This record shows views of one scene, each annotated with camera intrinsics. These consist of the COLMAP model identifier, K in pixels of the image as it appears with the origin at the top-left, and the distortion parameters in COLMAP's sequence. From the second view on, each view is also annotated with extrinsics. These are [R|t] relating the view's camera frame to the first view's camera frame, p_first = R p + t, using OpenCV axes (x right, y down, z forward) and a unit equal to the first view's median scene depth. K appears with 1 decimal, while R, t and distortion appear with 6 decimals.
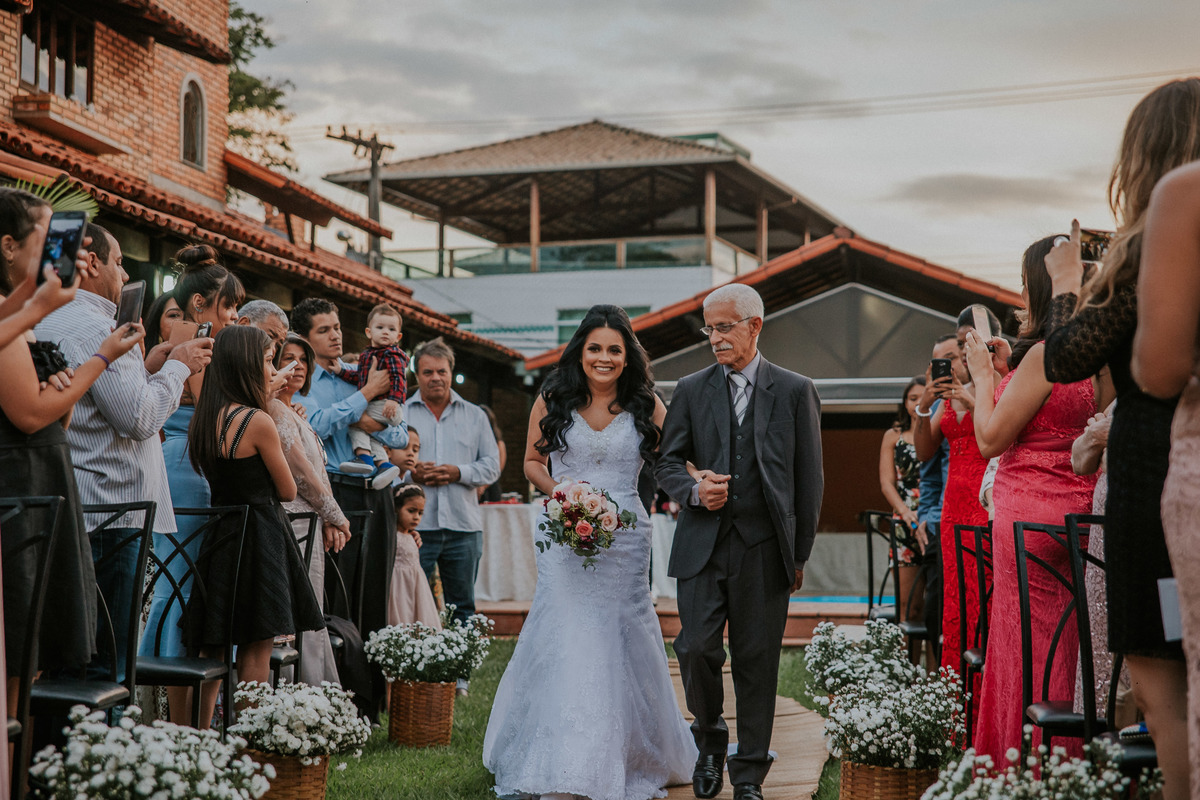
lens RADIAL K [[2286.3, 0, 598.7], [0, 2286.3, 383.8], [0, 0, 1]] dist [0.227463, 0.223857]
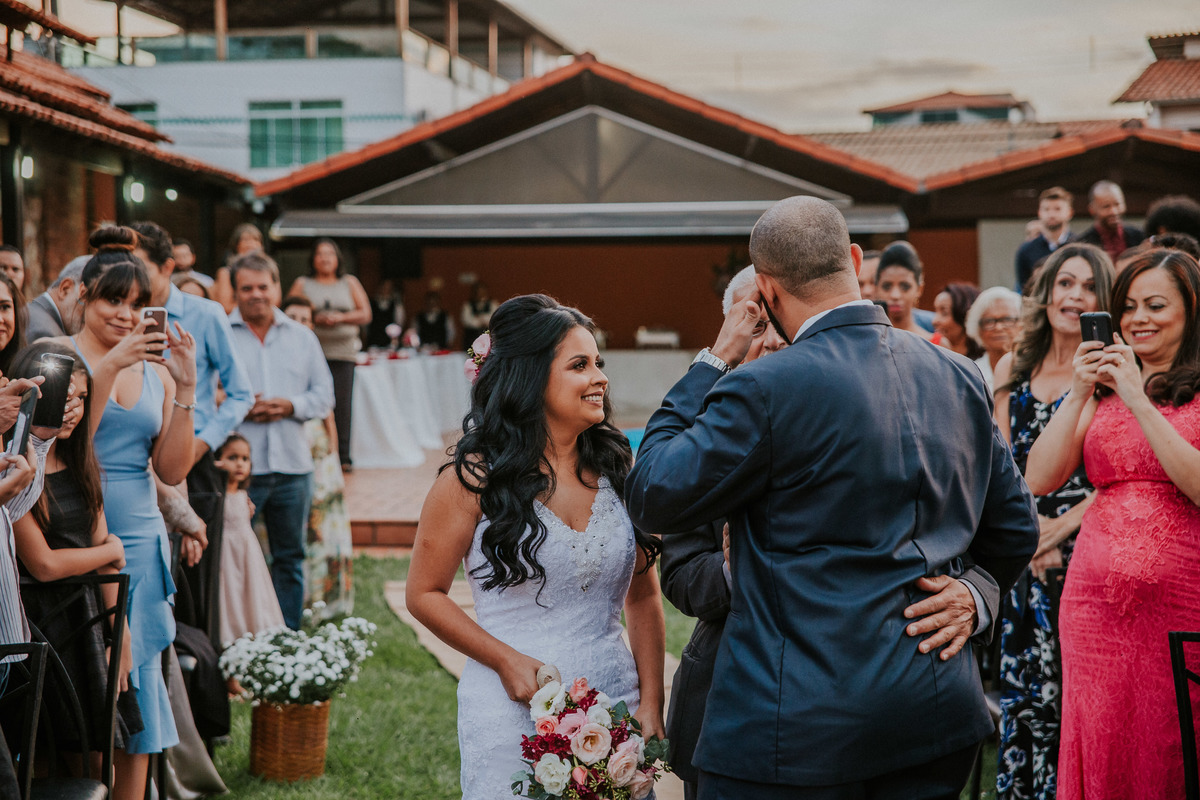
lens RADIAL K [[2177.3, 0, 600.0], [0, 2177.3, 400.0], [0, 0, 1]] dist [0.248534, -0.170096]
pose [[0.988515, -0.014389, 0.150436, -0.086430], [-0.002430, 0.993814, 0.111028, -0.071079], [-0.151103, -0.110119, 0.982365, 0.210143]]
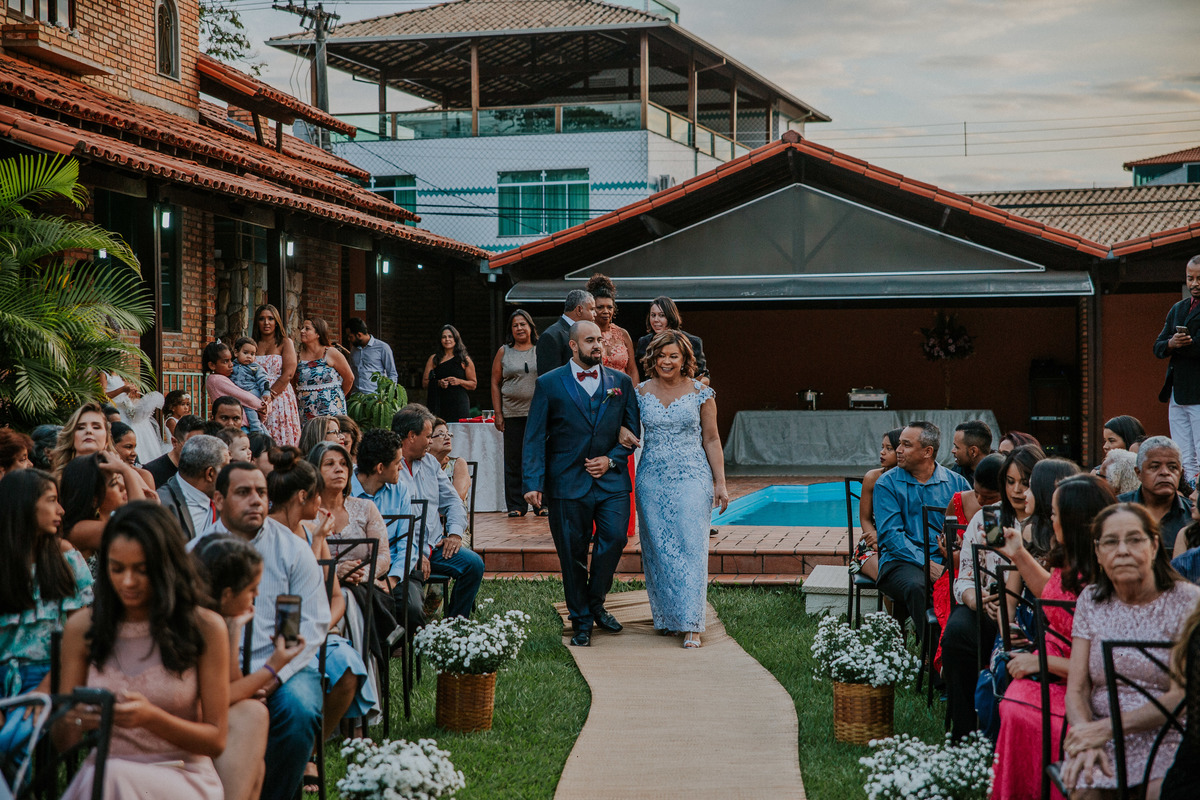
lens RADIAL K [[2197.4, 0, 600.0], [0, 2197.4, 400.0], [0, 0, 1]] dist [0.220280, 0.273994]
pose [[0.999377, -0.009258, 0.034044, -0.048426], [0.006378, 0.996465, 0.083767, -0.091408], [-0.034699, -0.083497, 0.995904, -0.049225]]
